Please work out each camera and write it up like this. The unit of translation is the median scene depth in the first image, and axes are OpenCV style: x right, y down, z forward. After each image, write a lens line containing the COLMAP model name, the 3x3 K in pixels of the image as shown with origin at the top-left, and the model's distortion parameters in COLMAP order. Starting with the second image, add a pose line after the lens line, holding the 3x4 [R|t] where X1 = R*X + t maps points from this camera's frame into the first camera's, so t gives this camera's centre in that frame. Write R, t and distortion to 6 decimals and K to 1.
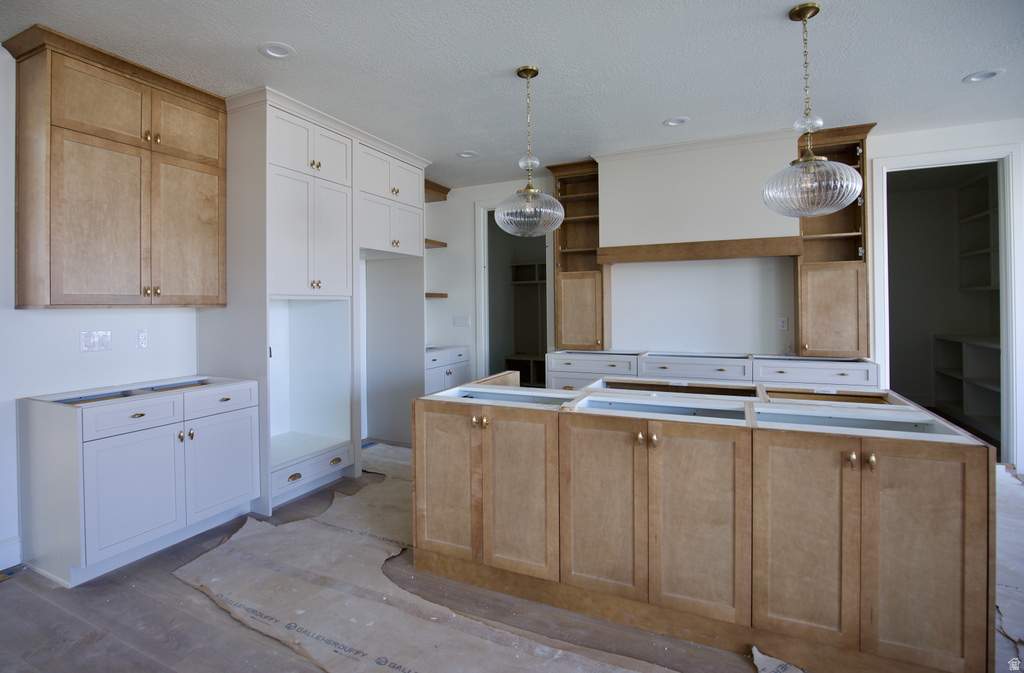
lens RADIAL K [[498.1, 0, 494.0], [0, 498.1, 304.5], [0, 0, 1]] dist [-0.029148, 0.000962]
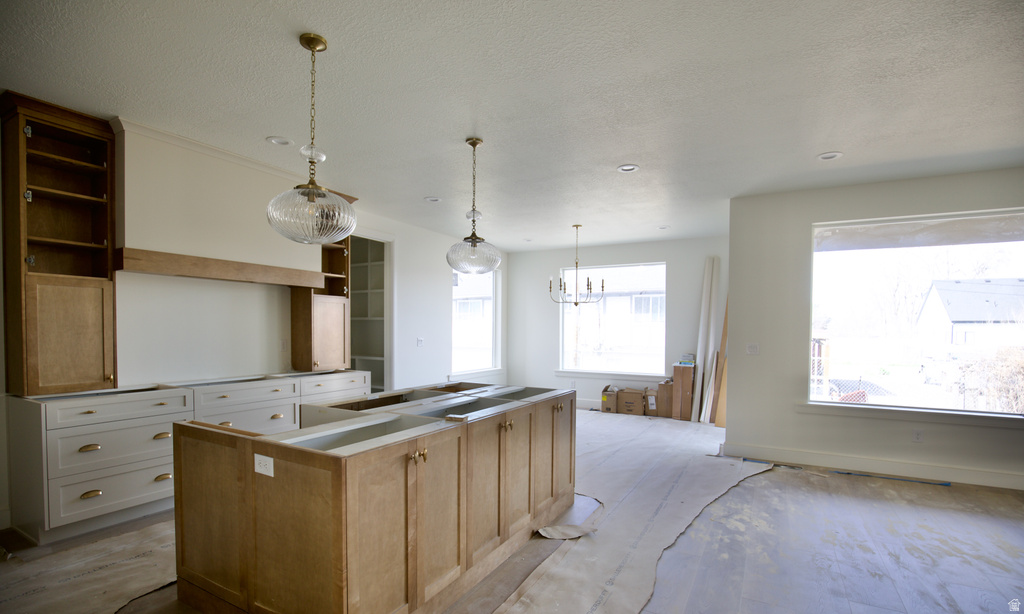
lens RADIAL K [[472.3, 0, 511.9], [0, 472.3, 346.9], [0, 0, 1]] dist [-0.020730, 0.000195]
pose [[0.058836, -0.026150, 0.997925, -0.834528], [-0.012999, 0.999552, 0.026959, 0.011537], [-0.998183, -0.014559, 0.058469, 0.746802]]
